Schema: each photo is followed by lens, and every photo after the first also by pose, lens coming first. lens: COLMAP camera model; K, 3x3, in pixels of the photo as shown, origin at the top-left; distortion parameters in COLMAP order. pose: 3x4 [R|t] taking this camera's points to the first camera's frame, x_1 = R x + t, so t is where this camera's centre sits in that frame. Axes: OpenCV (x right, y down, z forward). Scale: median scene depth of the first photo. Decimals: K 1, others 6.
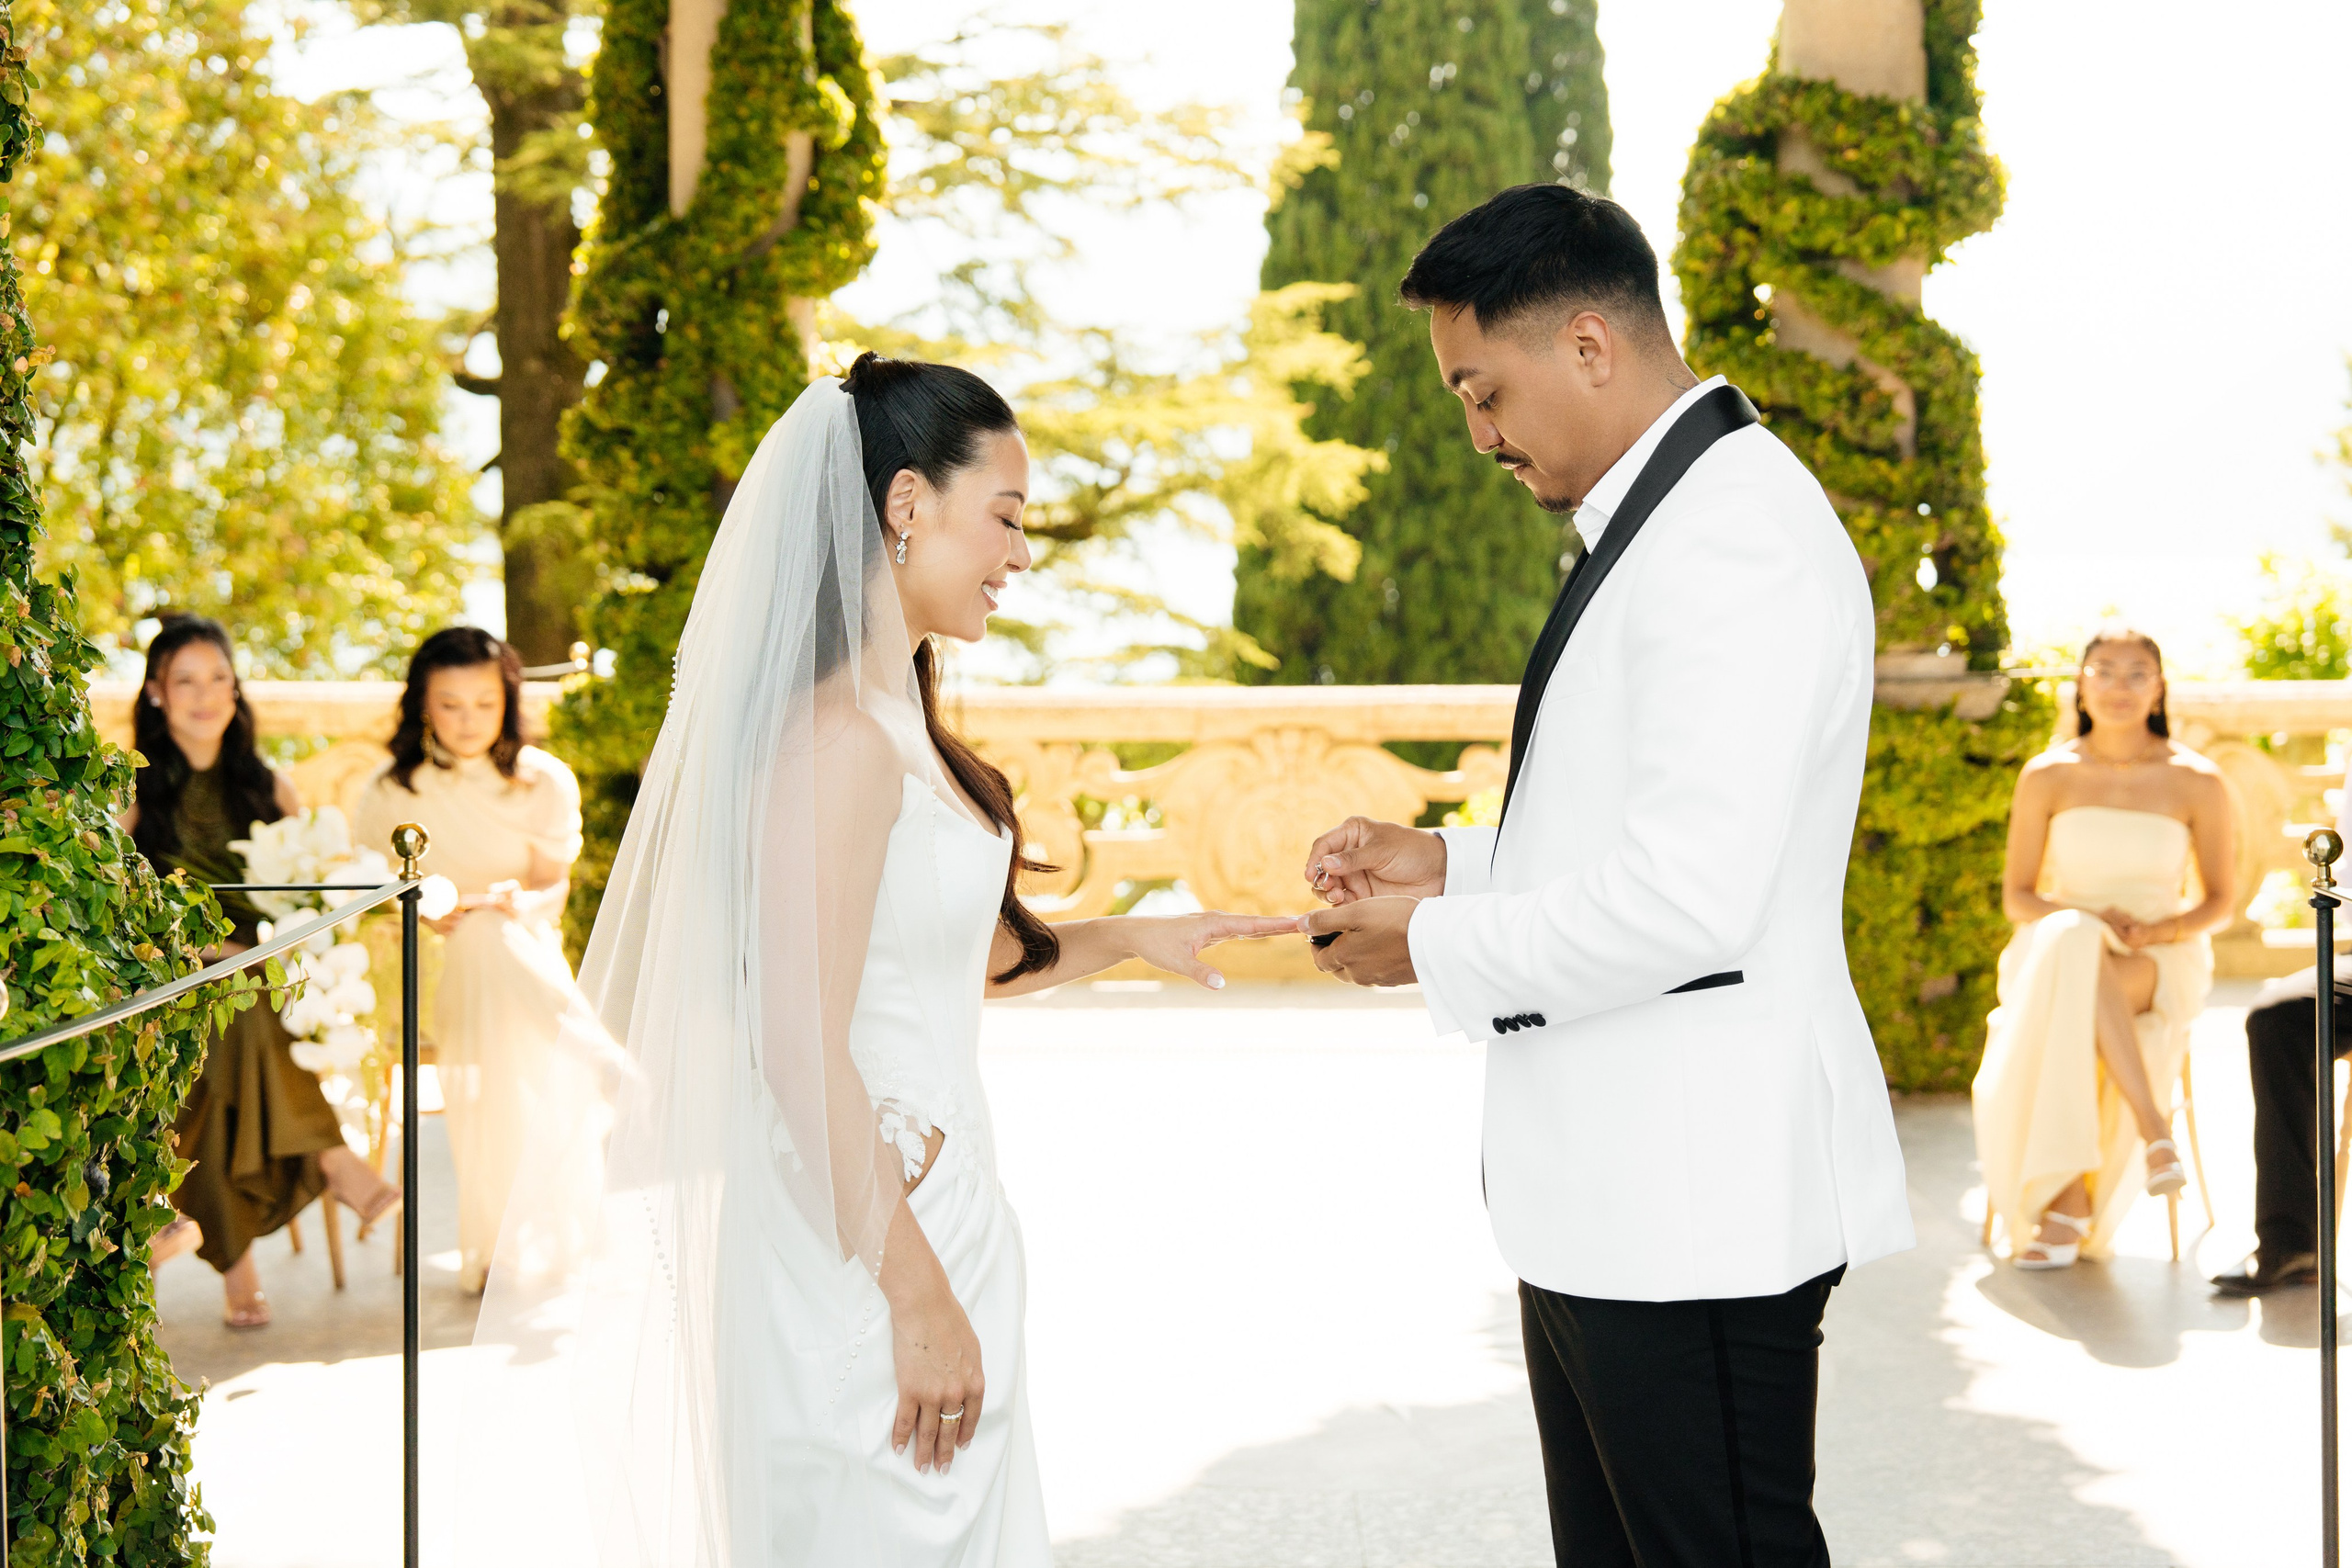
lens RADIAL K [[3342.7, 0, 1182.6], [0, 3342.7, 833.0], [0, 0, 1]] dist [0.045137, 0.028969]
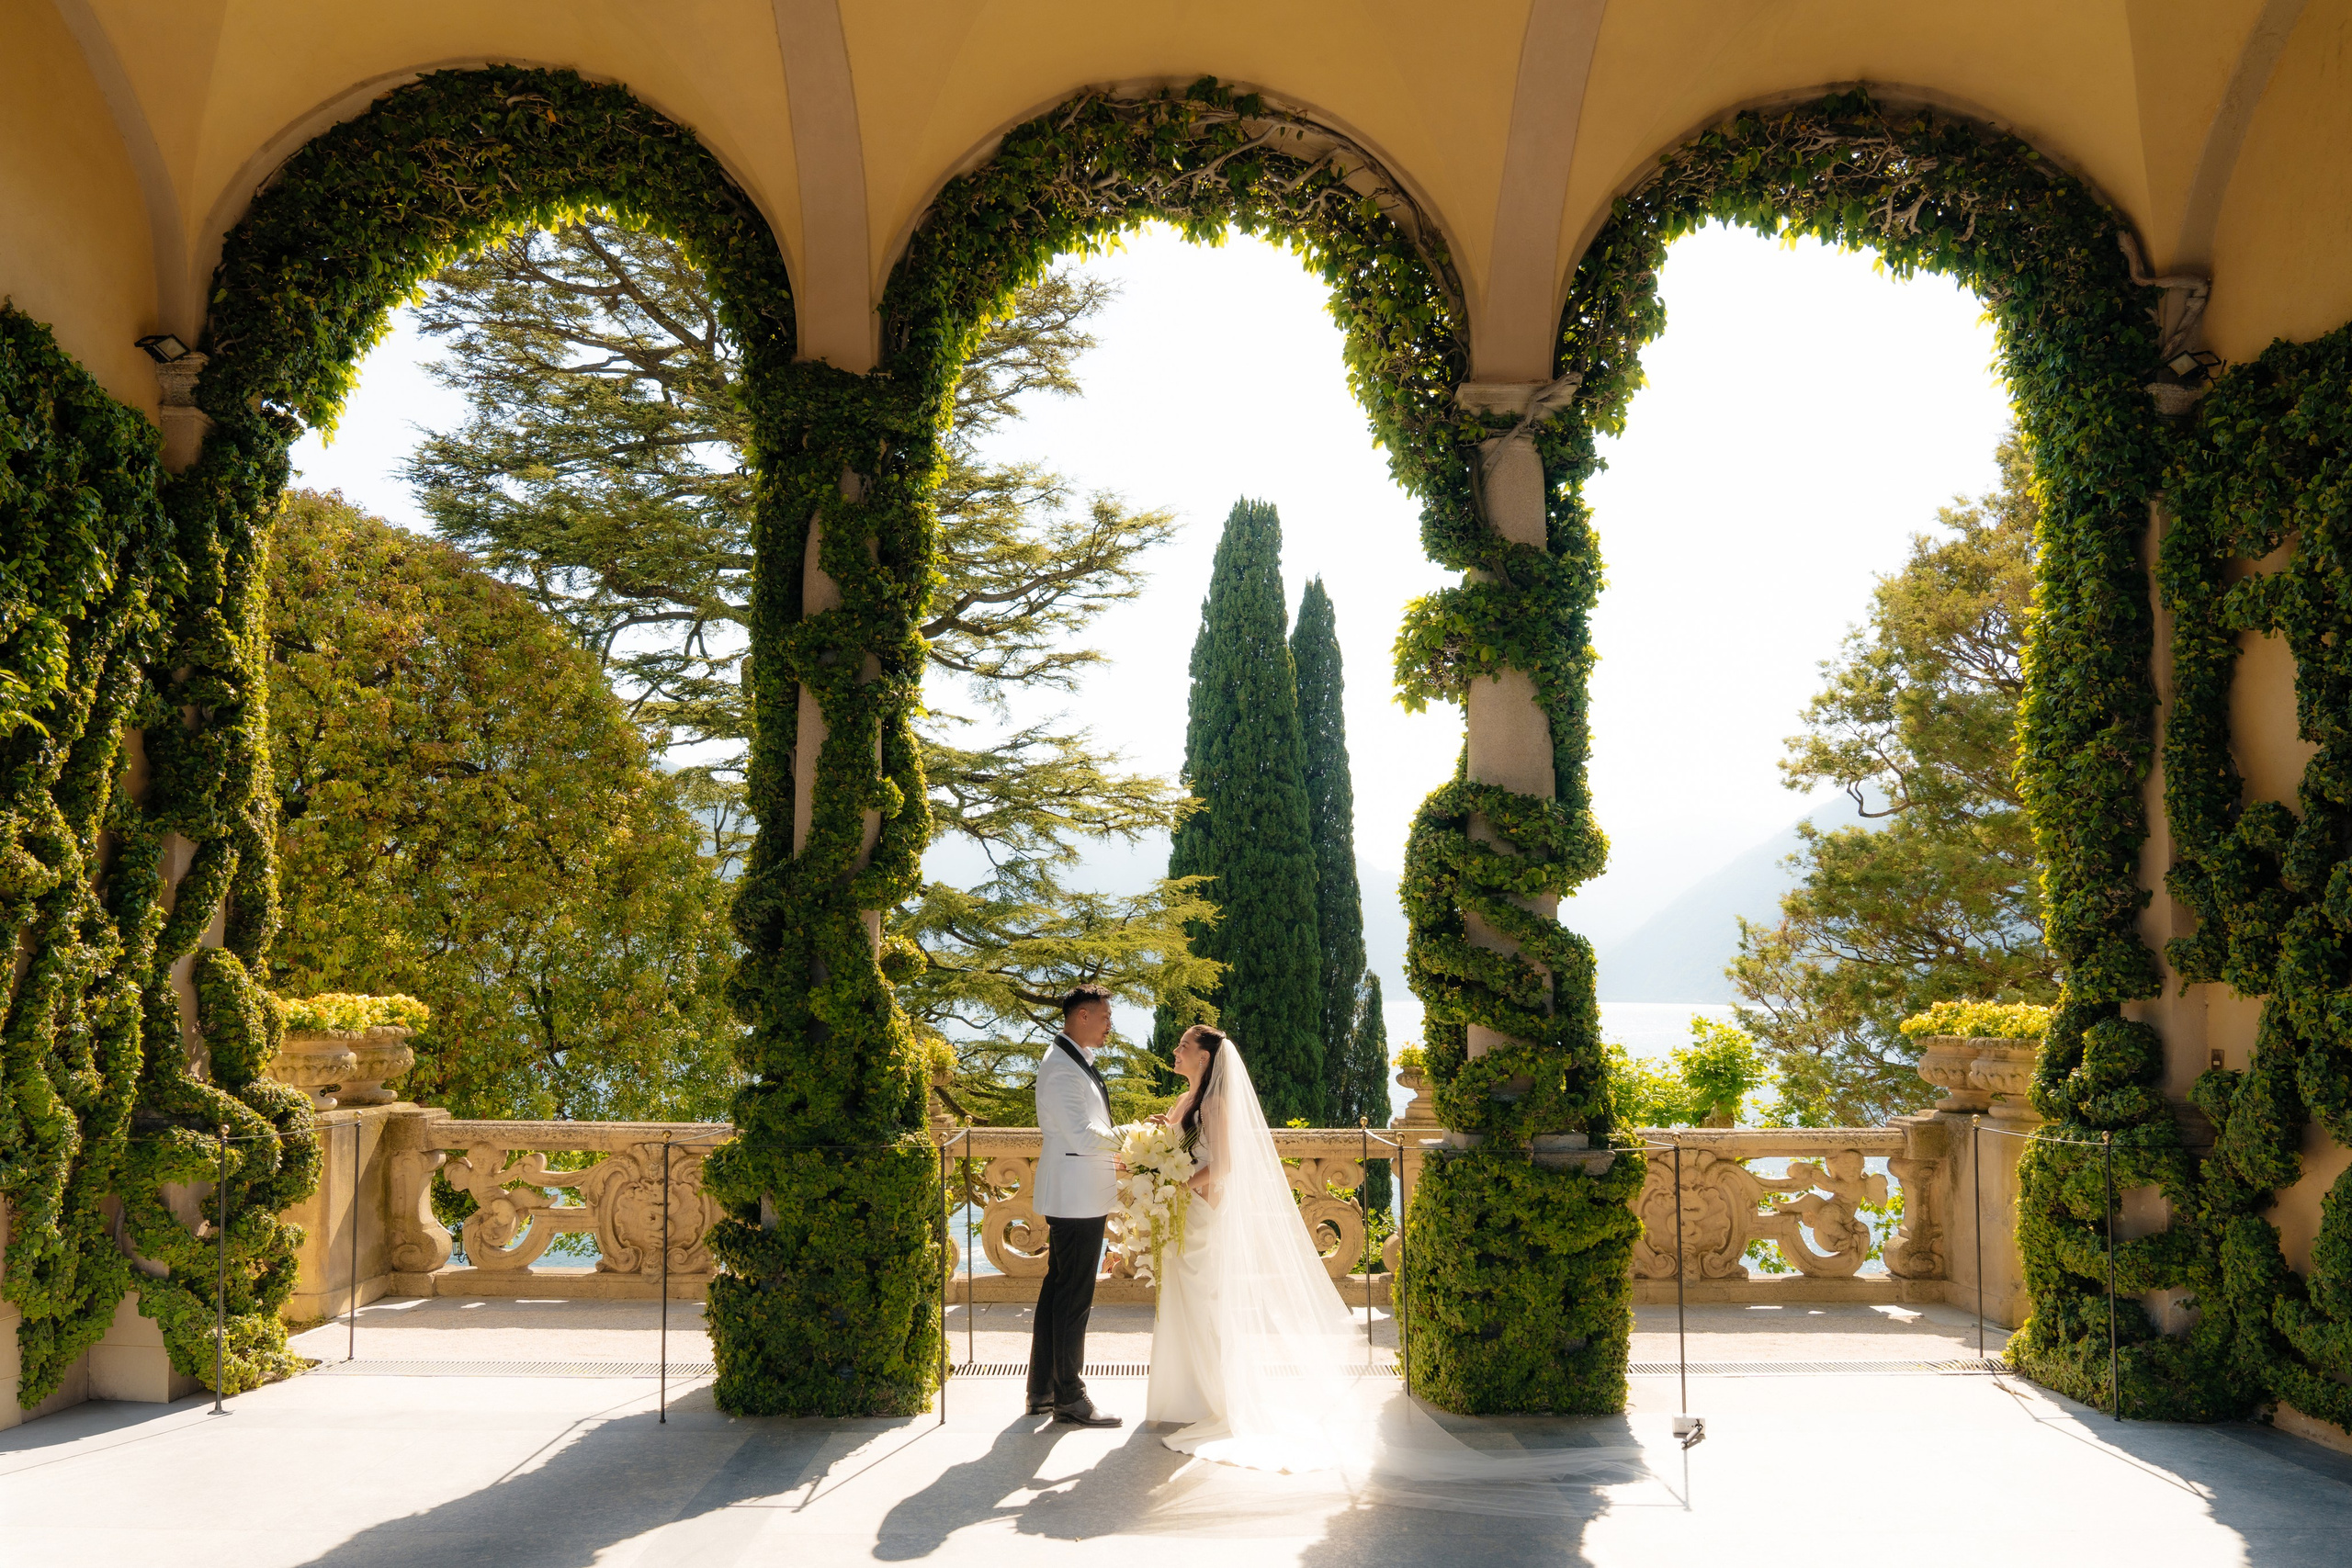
lens RADIAL K [[1597.4, 0, 1163.5], [0, 1597.4, 913.4], [0, 0, 1]] dist [-0.006670, -0.002718]
pose [[0.999854, 0.010229, 0.013662, 0.017701], [-0.008425, 0.991983, -0.126094, -0.060718], [-0.014843, 0.125961, 0.991924, 0.228205]]
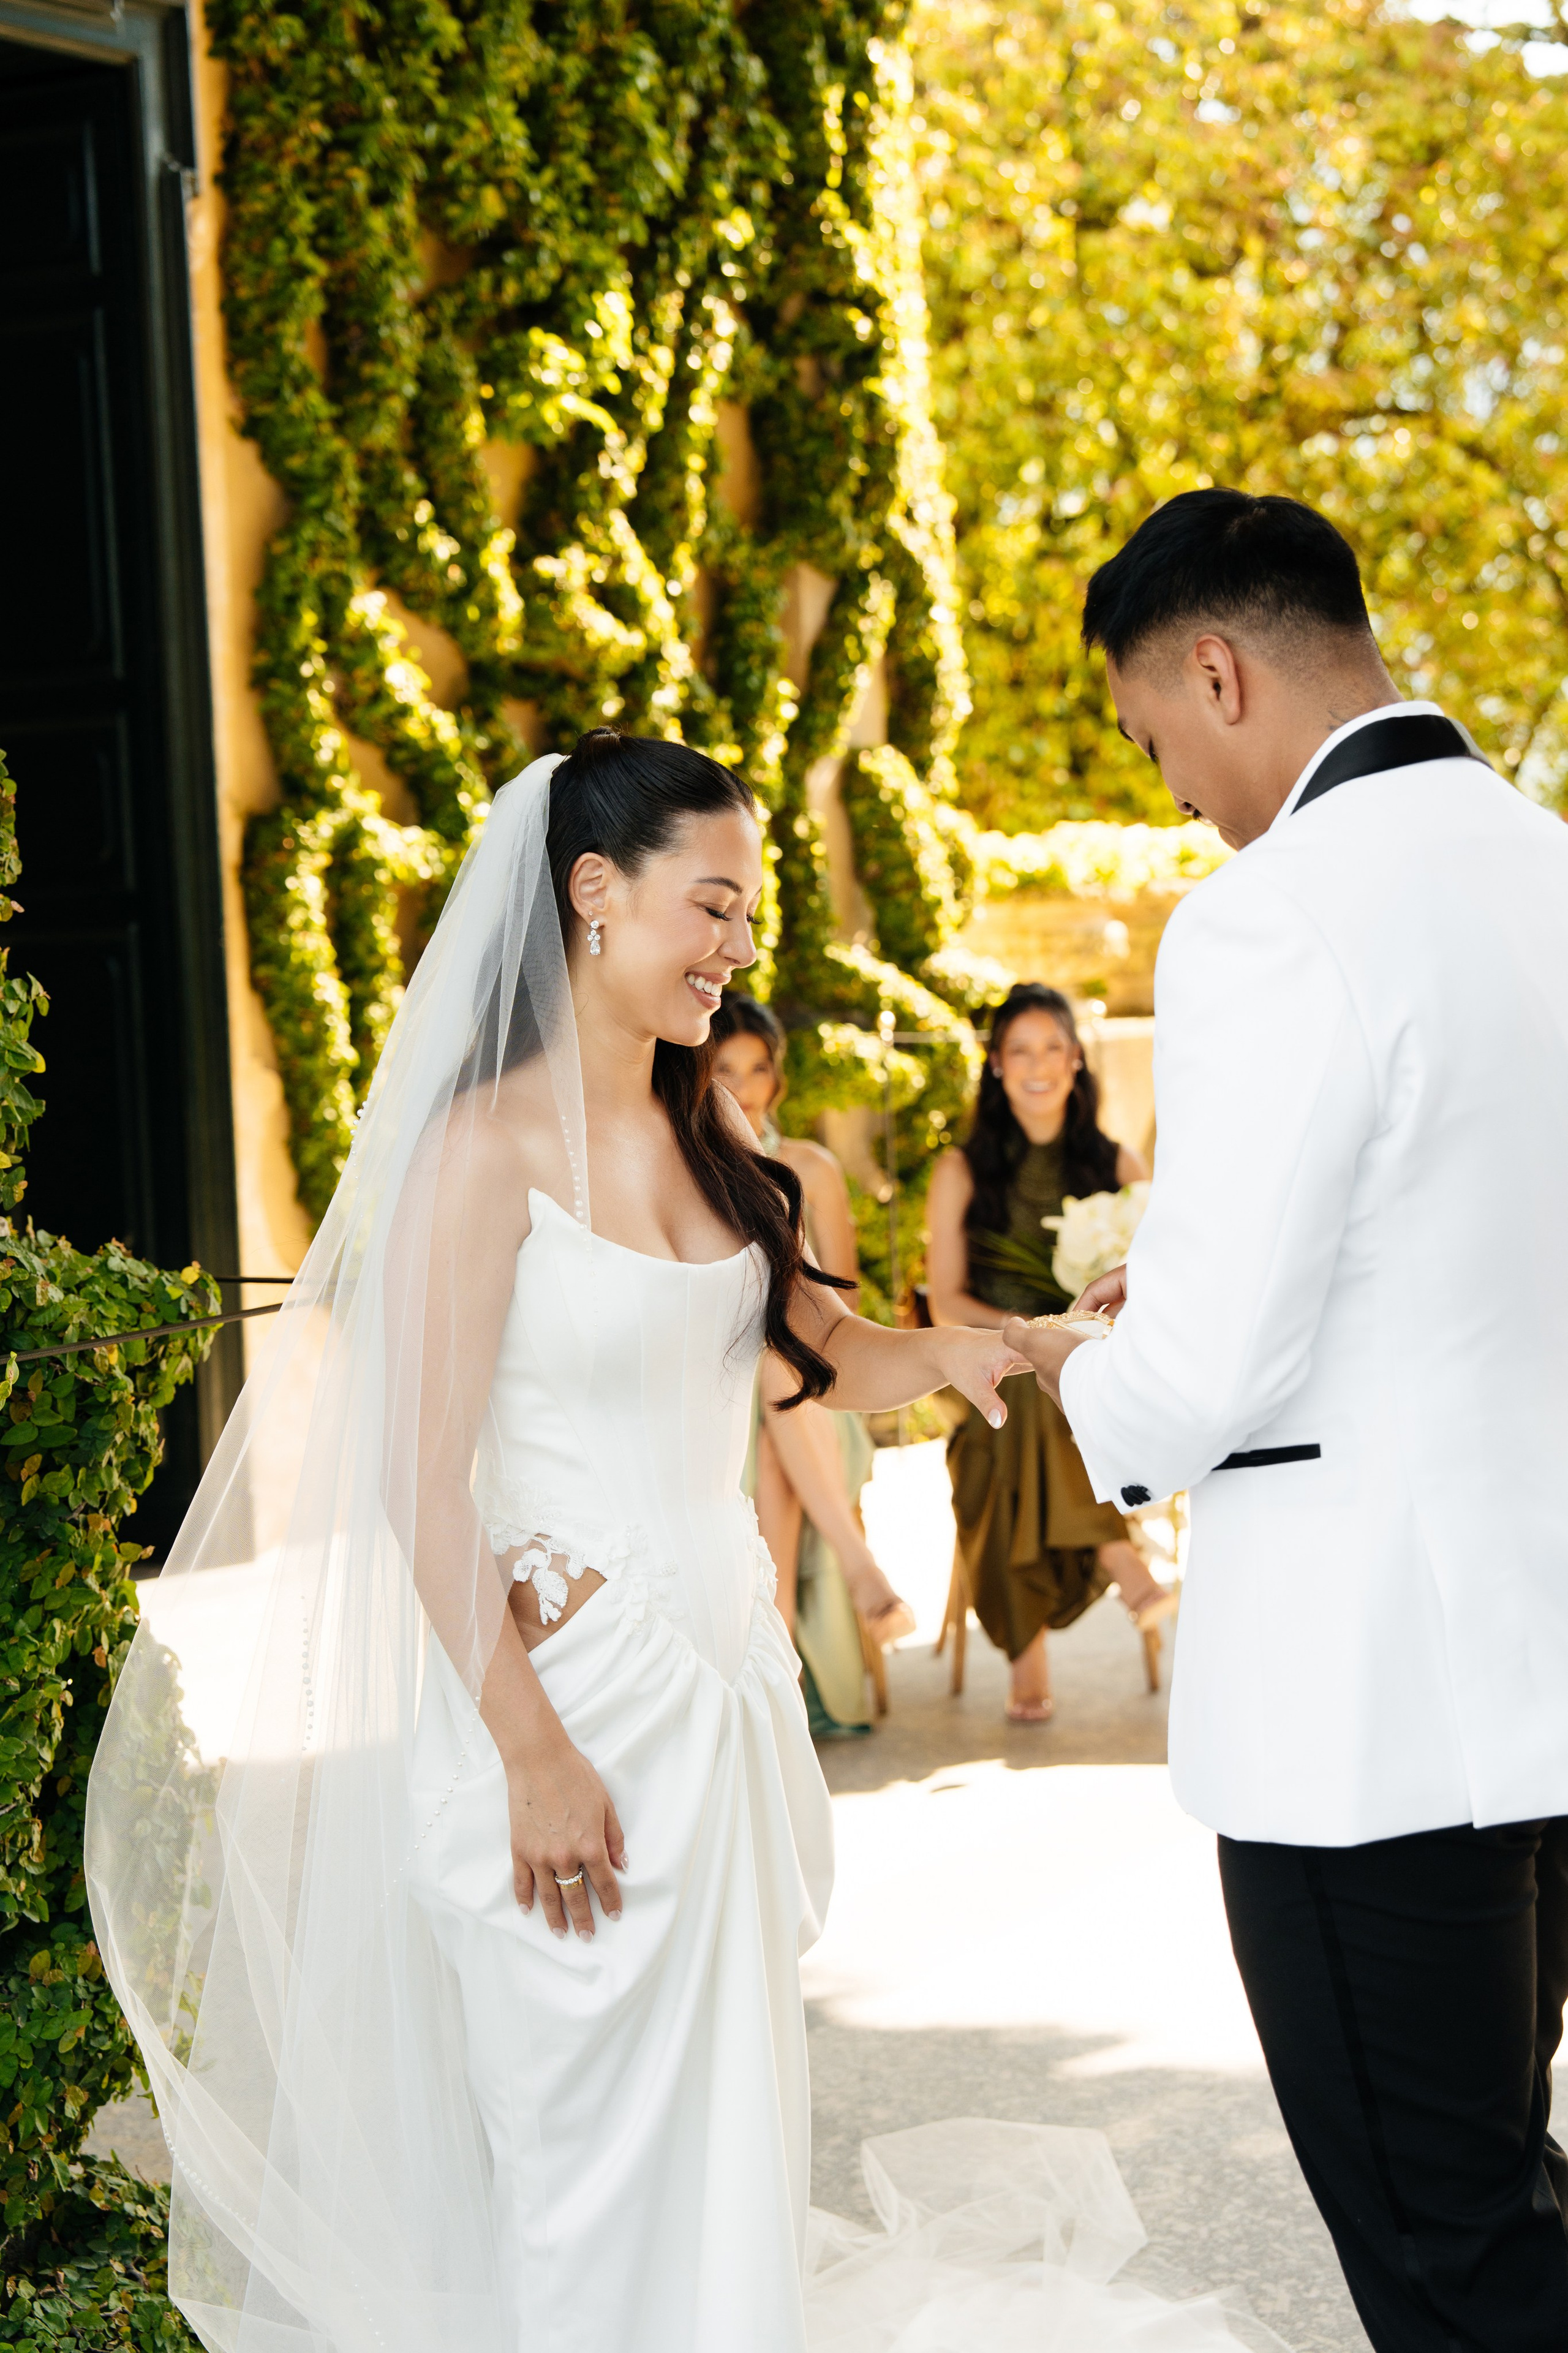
lens RADIAL K [[3691.9, 0, 787.1], [0, 3691.9, 1209.4], [0, 0, 1]] dist [0.042823, 0.033491]
pose [[0.814833, 0.017848, -0.579421, 0.206156], [-0.012639, 0.999835, 0.013024, -0.009976], [0.579558, -0.003289, 0.814924, 0.067634]]
